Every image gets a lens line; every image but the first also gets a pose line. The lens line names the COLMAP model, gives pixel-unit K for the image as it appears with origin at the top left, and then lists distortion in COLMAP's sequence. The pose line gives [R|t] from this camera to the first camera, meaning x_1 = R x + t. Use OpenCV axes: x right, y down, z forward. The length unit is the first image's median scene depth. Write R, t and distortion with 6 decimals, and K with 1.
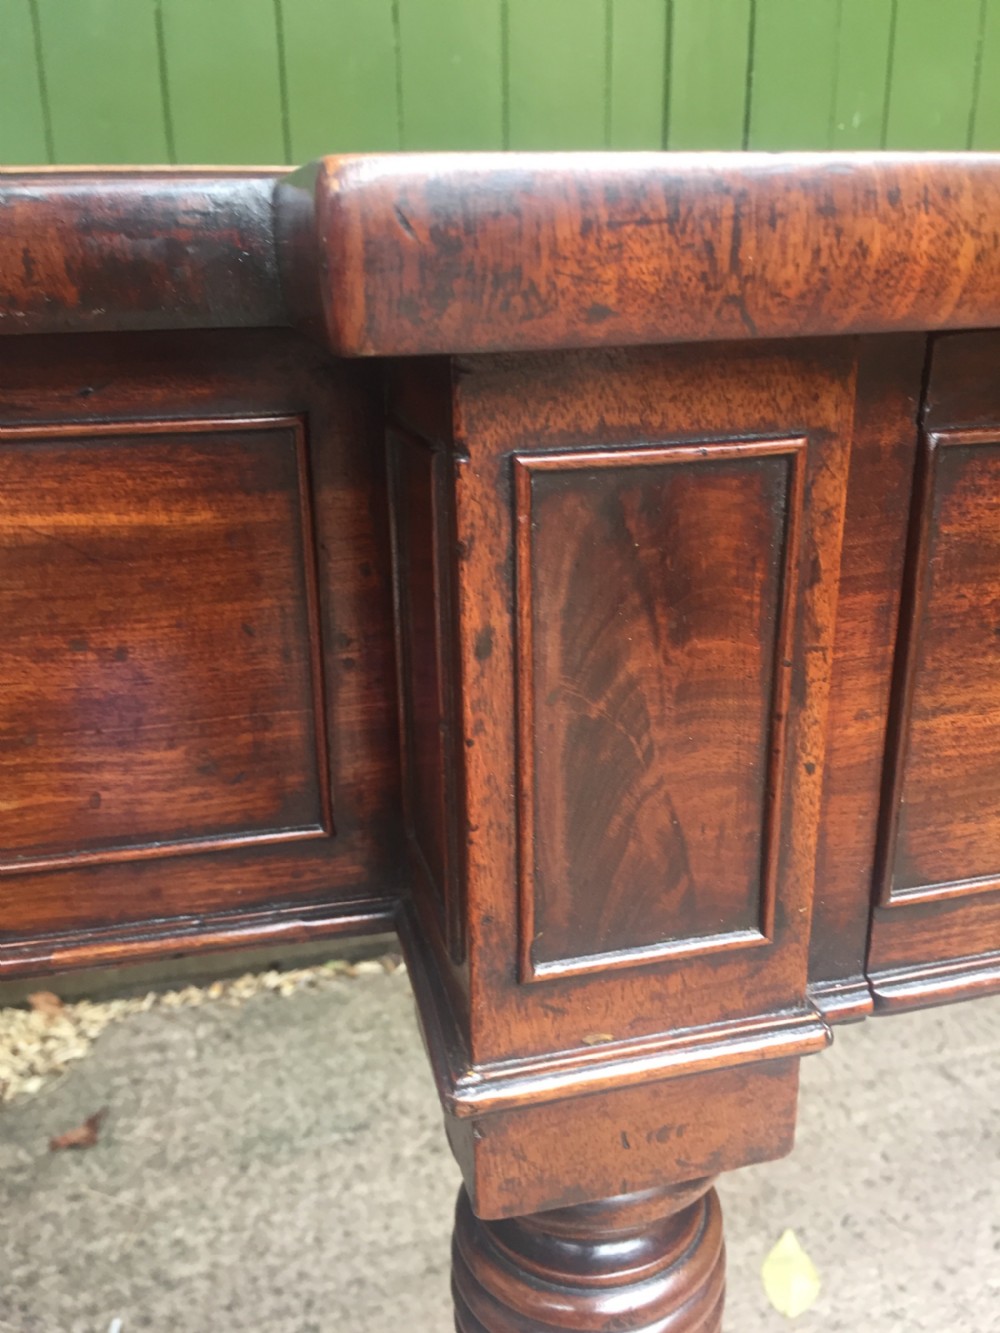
lens RADIAL K [[1164.1, 0, 502.0], [0, 1164.1, 669.3], [0, 0, 1]] dist [0.080270, -0.137258]
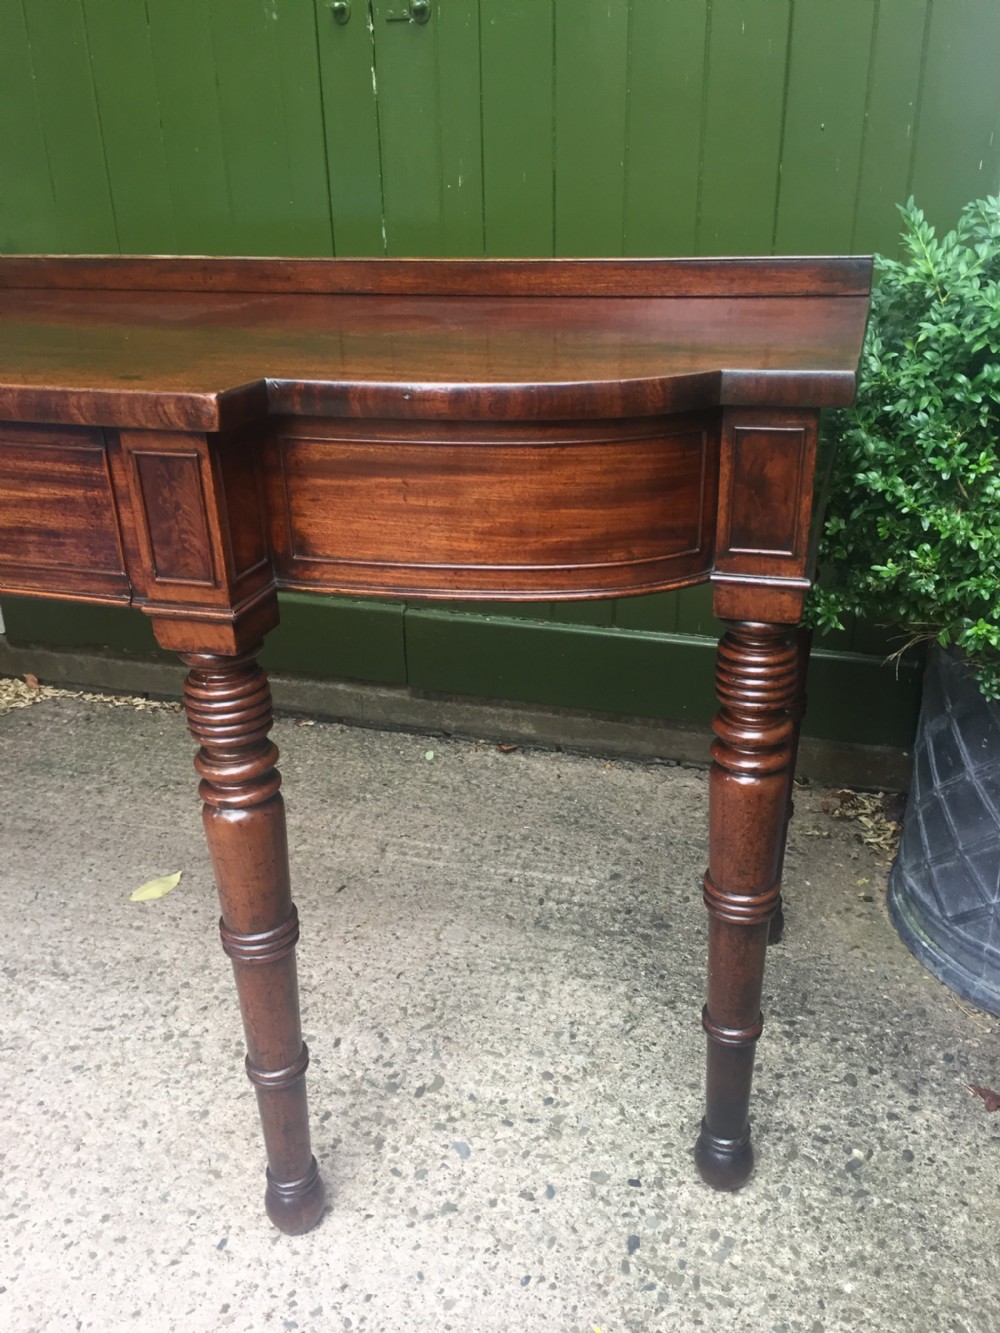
lens RADIAL K [[1145.6, 0, 502.5], [0, 1145.6, 669.5], [0, 0, 1]] dist [0.079200, -0.114832]
pose [[0.848979, 0.214298, -0.483023, 1.275999], [-0.172084, 0.976371, 0.130716, -0.102543], [0.499622, -0.027855, 0.865796, -0.197152]]
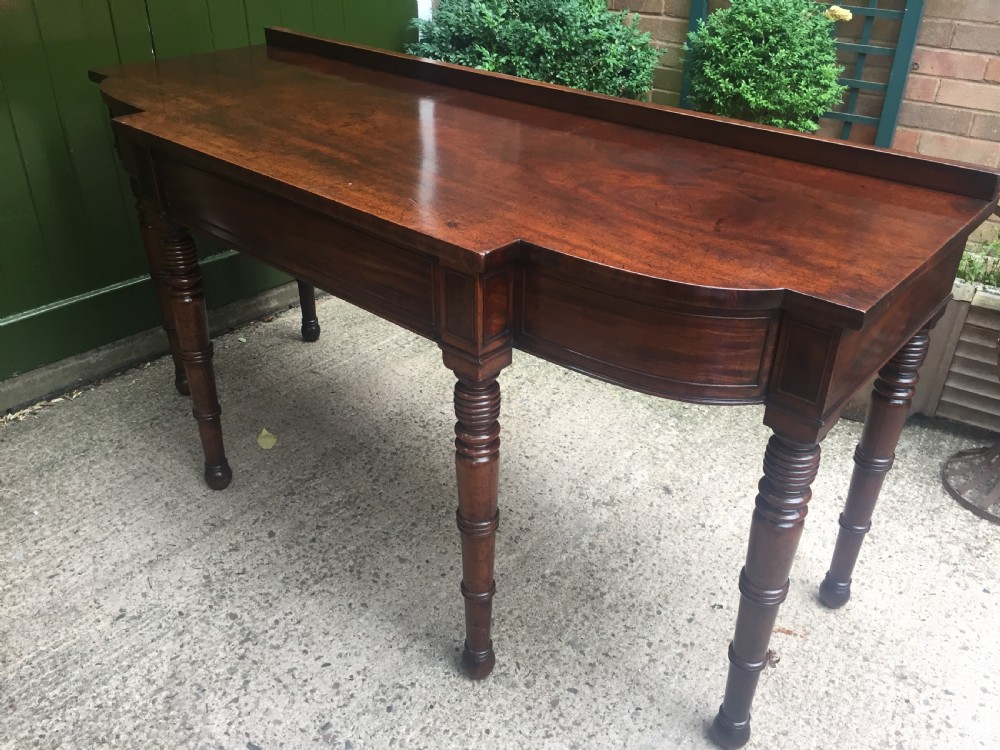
lens RADIAL K [[859.4, 0, 506.0], [0, 859.4, 376.8], [0, 0, 1]] dist [0.079200, -0.114832]
pose [[0.844442, -0.252587, 0.472352, -0.206757], [0.153287, 0.958911, 0.238733, -0.056752], [-0.513245, -0.129191, 0.848463, -1.002855]]
